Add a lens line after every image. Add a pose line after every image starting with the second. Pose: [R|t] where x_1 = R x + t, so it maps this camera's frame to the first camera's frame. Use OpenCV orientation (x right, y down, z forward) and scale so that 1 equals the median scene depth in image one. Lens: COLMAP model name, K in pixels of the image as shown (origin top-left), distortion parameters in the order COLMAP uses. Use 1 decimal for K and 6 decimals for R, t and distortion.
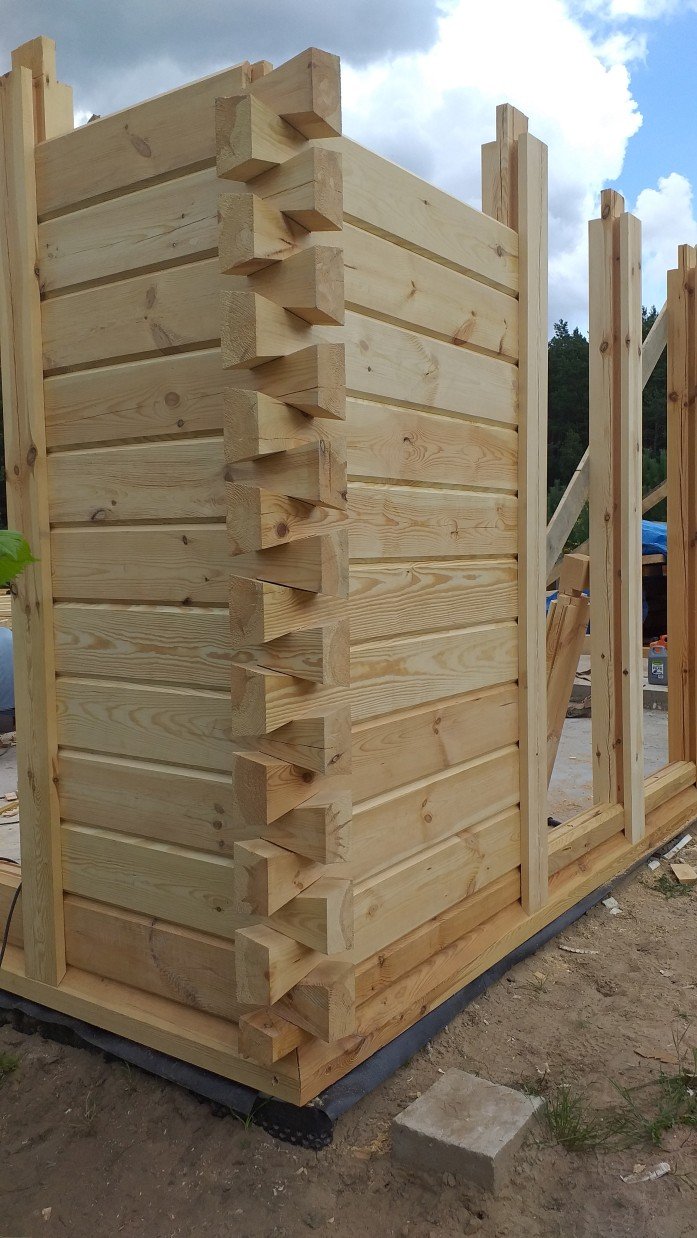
lens RADIAL K [[978.3, 0, 355.7], [0, 978.3, 616.8], [0, 0, 1]] dist [0.144680, -0.266213]
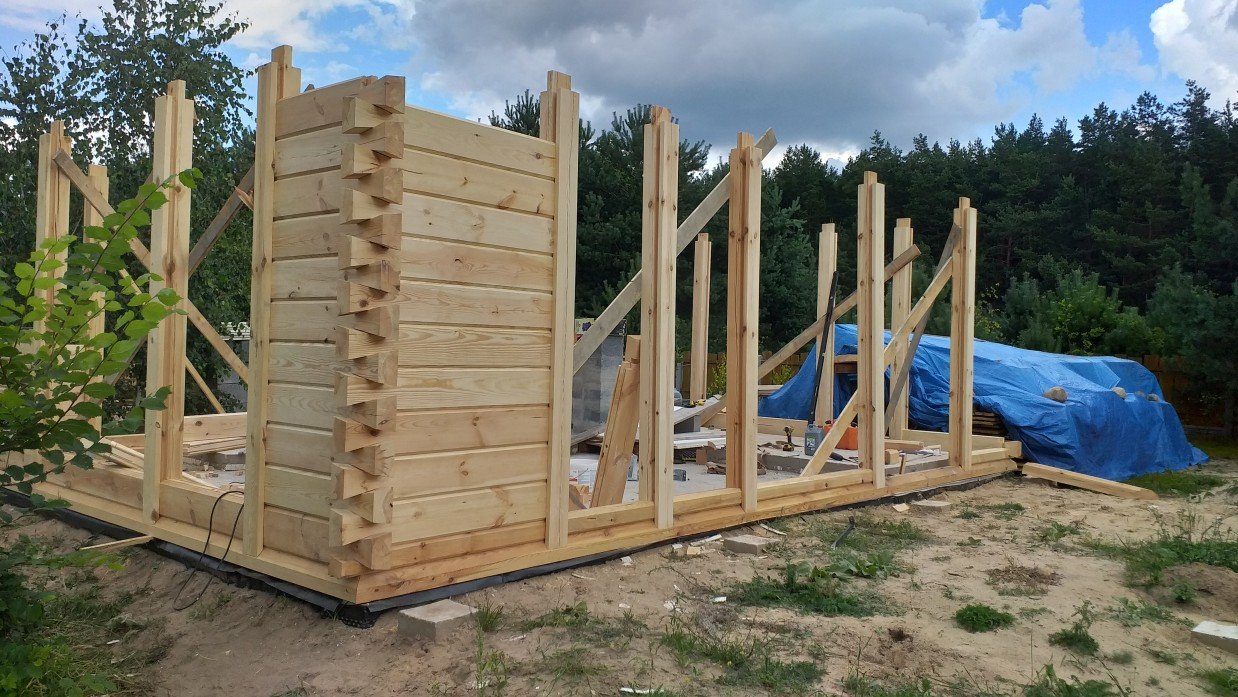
lens RADIAL K [[978.3, 0, 610.7], [0, 978.3, 335.6], [0, 0, 1]] dist [0.144680, -0.266213]
pose [[0.992277, 0.041116, -0.117029, 0.564674], [-0.050790, 0.995426, -0.080915, 0.095797], [0.113166, 0.086234, 0.989827, -0.786032]]
